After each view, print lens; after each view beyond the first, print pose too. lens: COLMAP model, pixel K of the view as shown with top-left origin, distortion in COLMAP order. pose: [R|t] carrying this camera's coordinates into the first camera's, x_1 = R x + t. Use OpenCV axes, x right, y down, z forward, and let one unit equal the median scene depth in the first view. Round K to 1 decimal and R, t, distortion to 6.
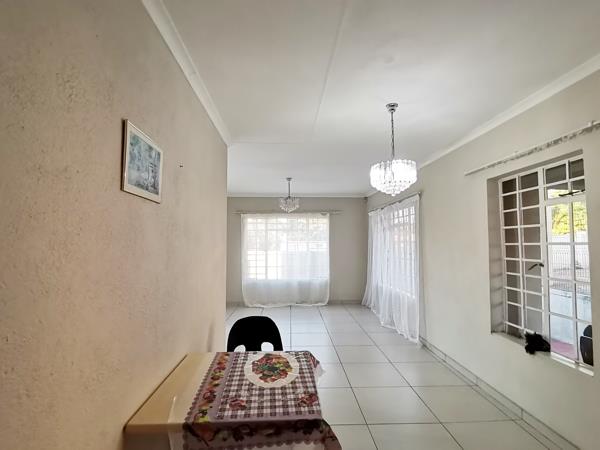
lens RADIAL K [[305.7, 0, 302.9], [0, 305.7, 223.5], [0, 0, 1]] dist [0.015867, -0.003471]
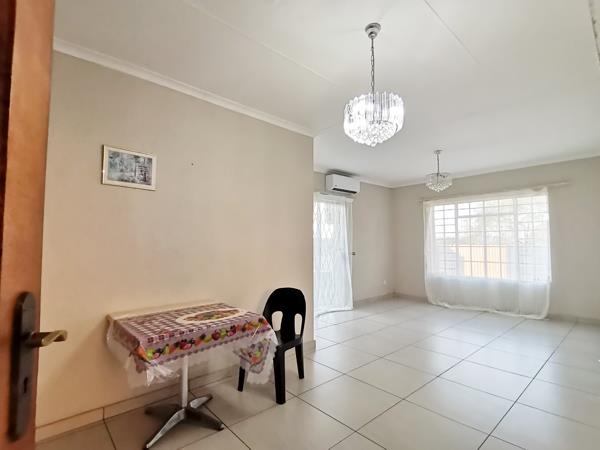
lens RADIAL K [[305.7, 0, 301.4], [0, 305.7, 226.6], [0, 0, 1]] dist [0.015867, -0.003471]
pose [[0.624600, -0.042356, -0.779796, 0.286152], [0.047215, 0.998750, -0.016431, 0.042078], [0.779516, -0.026555, 0.625819, 0.142005]]
